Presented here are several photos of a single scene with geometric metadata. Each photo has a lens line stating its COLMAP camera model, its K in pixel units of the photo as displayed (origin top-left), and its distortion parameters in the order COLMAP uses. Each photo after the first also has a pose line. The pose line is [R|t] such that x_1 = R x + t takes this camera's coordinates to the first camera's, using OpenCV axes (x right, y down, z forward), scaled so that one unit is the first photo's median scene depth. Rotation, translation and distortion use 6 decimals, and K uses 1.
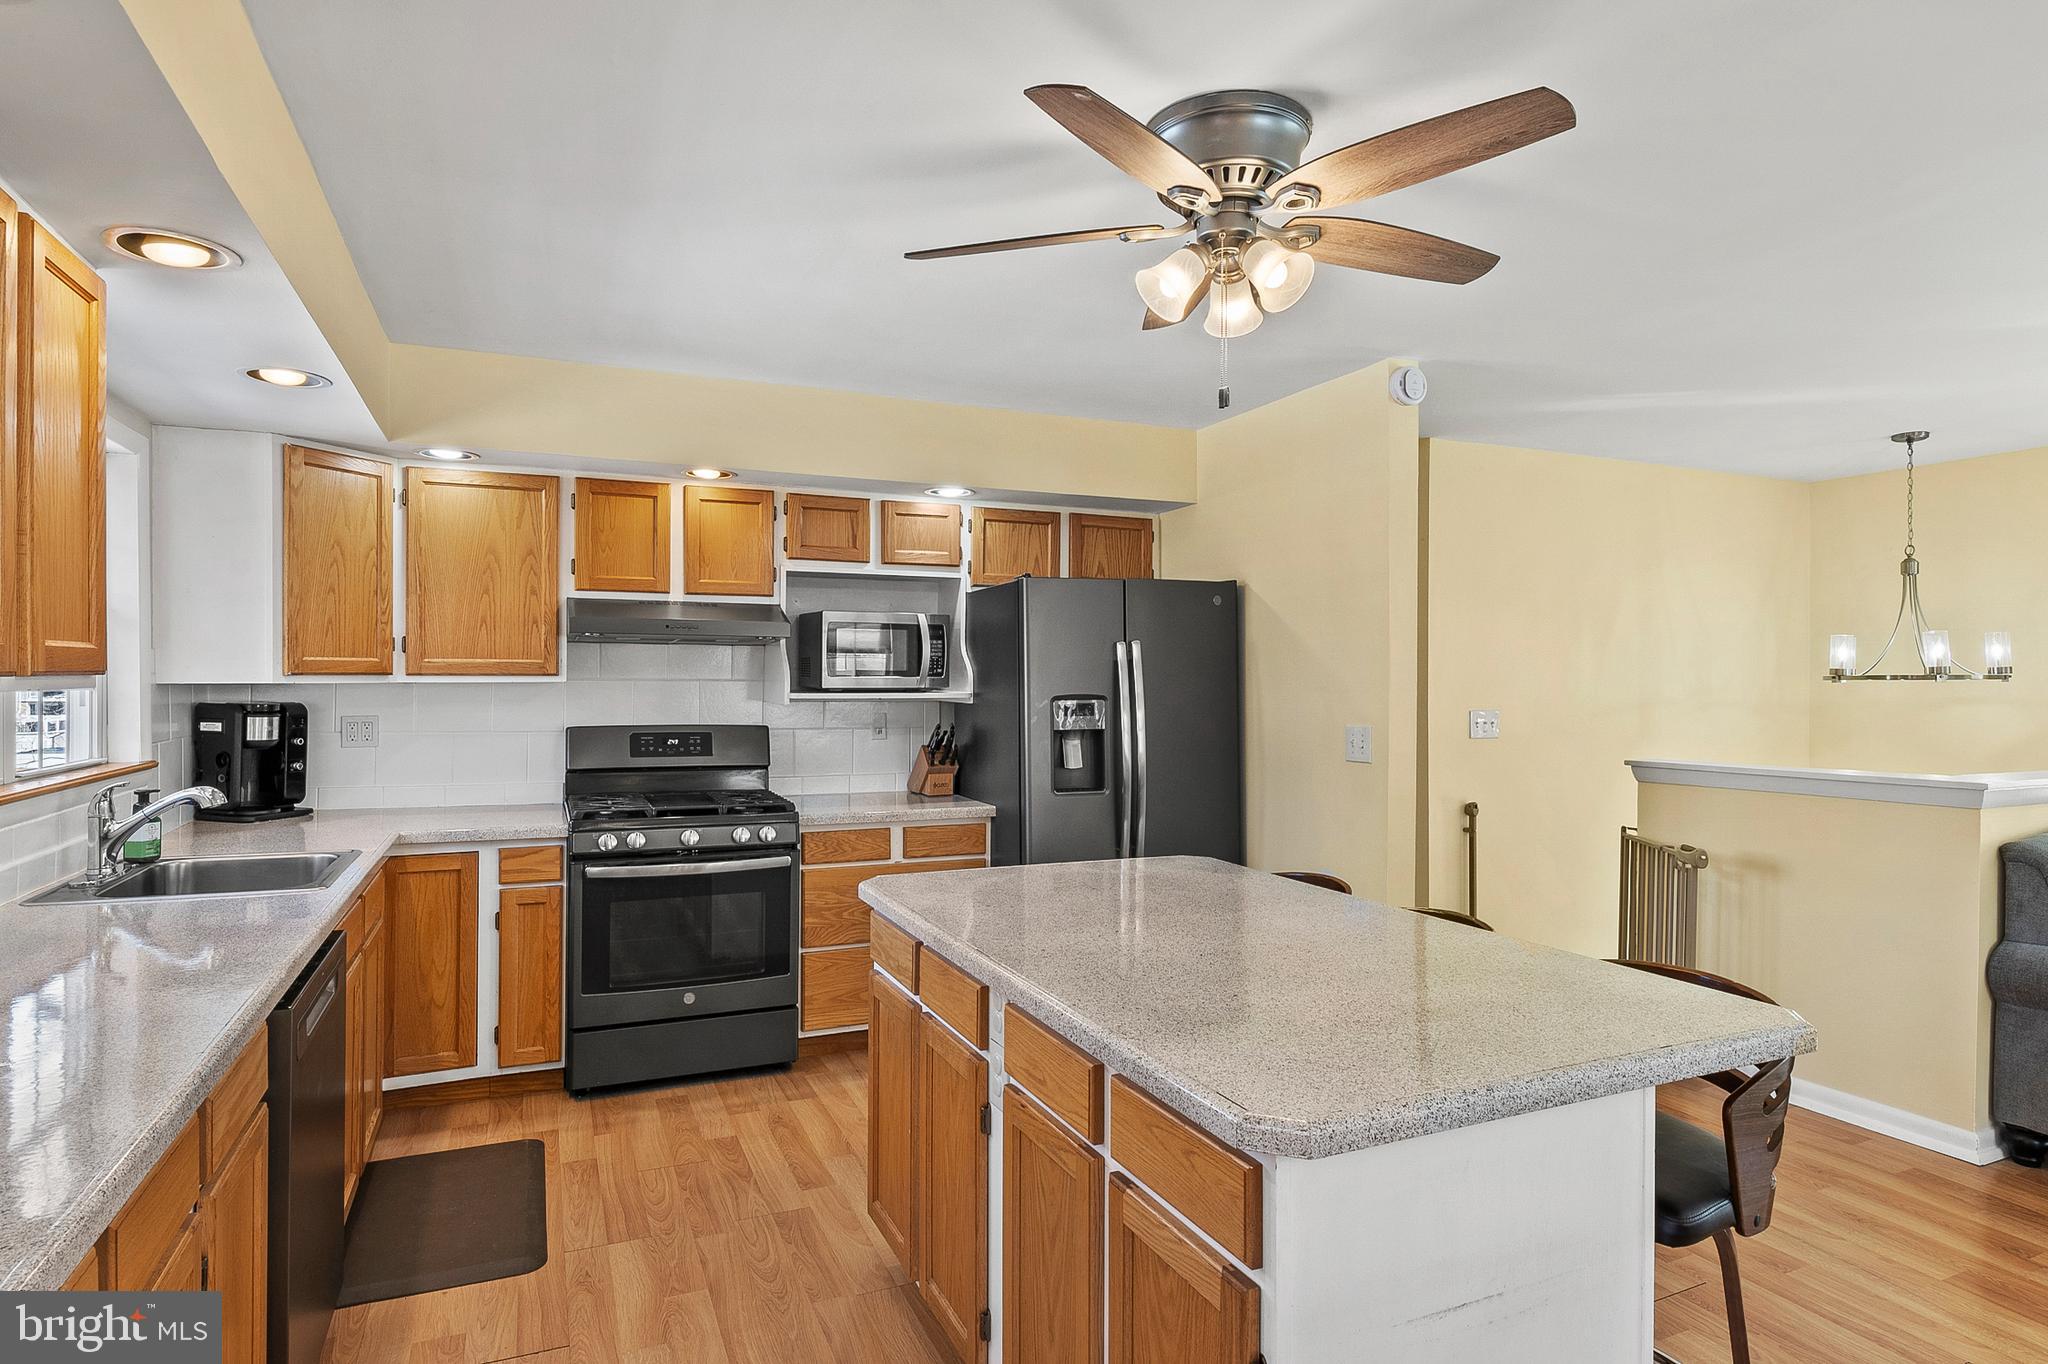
lens RADIAL K [[1110.2, 0, 1011.7], [0, 1110.2, 677.9], [0, 0, 1]] dist [-0.003162, -0.001118]
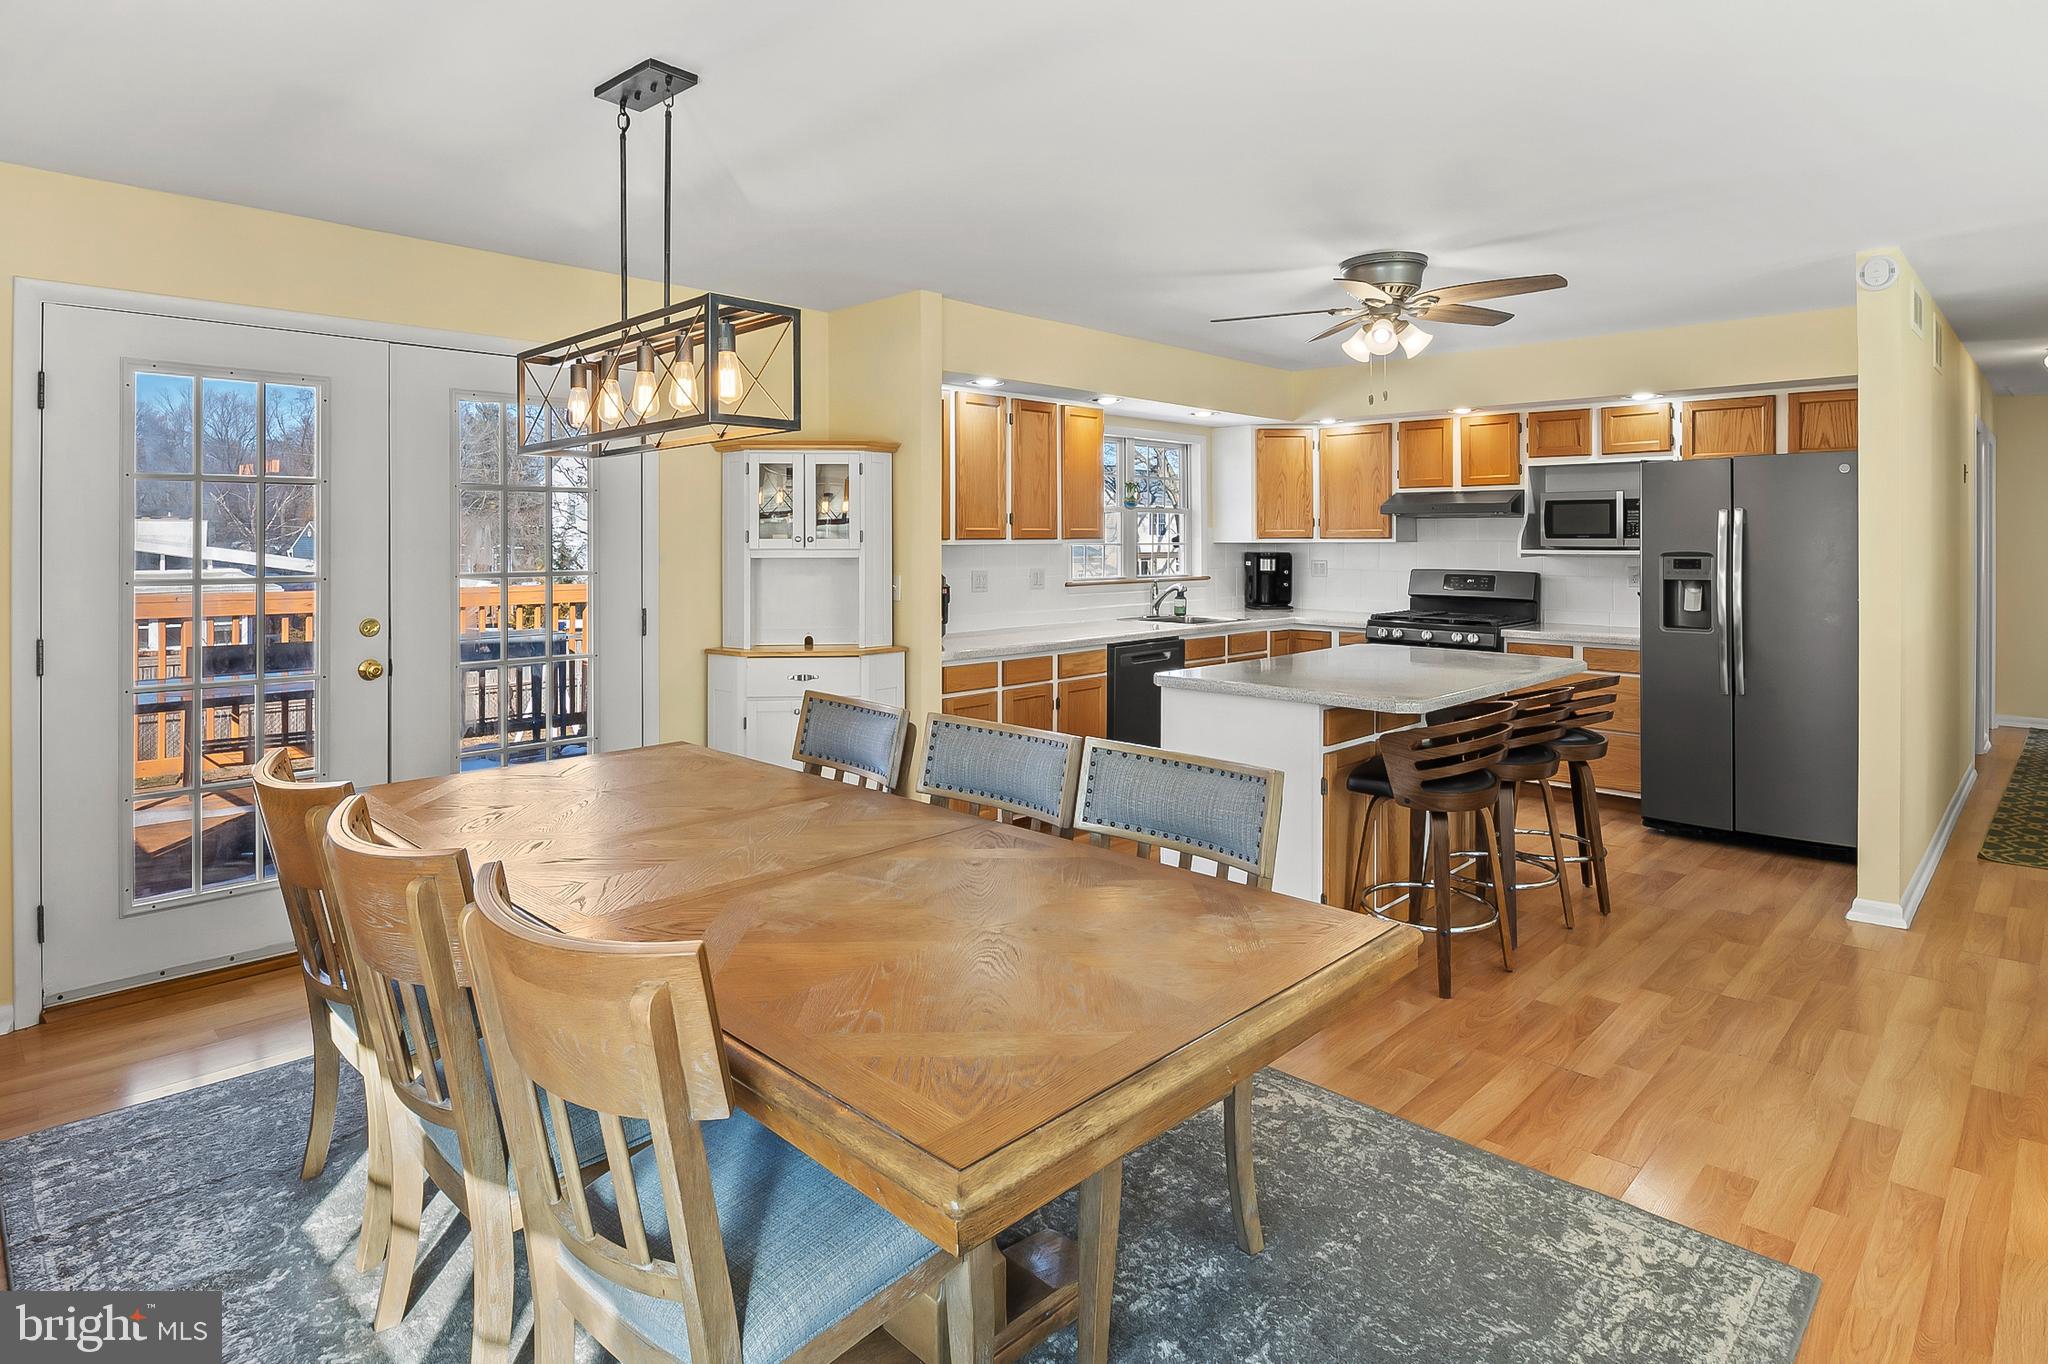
lens RADIAL K [[1110.2, 0, 1015.2], [0, 1110.2, 536.8], [0, 0, 1]] dist [-0.003162, -0.001118]
pose [[0.382950, -0.002594, -0.923765, 0.937297], [0.007035, 0.999975, 0.000108, -0.008773], [0.923742, -0.006541, 0.382959, -0.195792]]
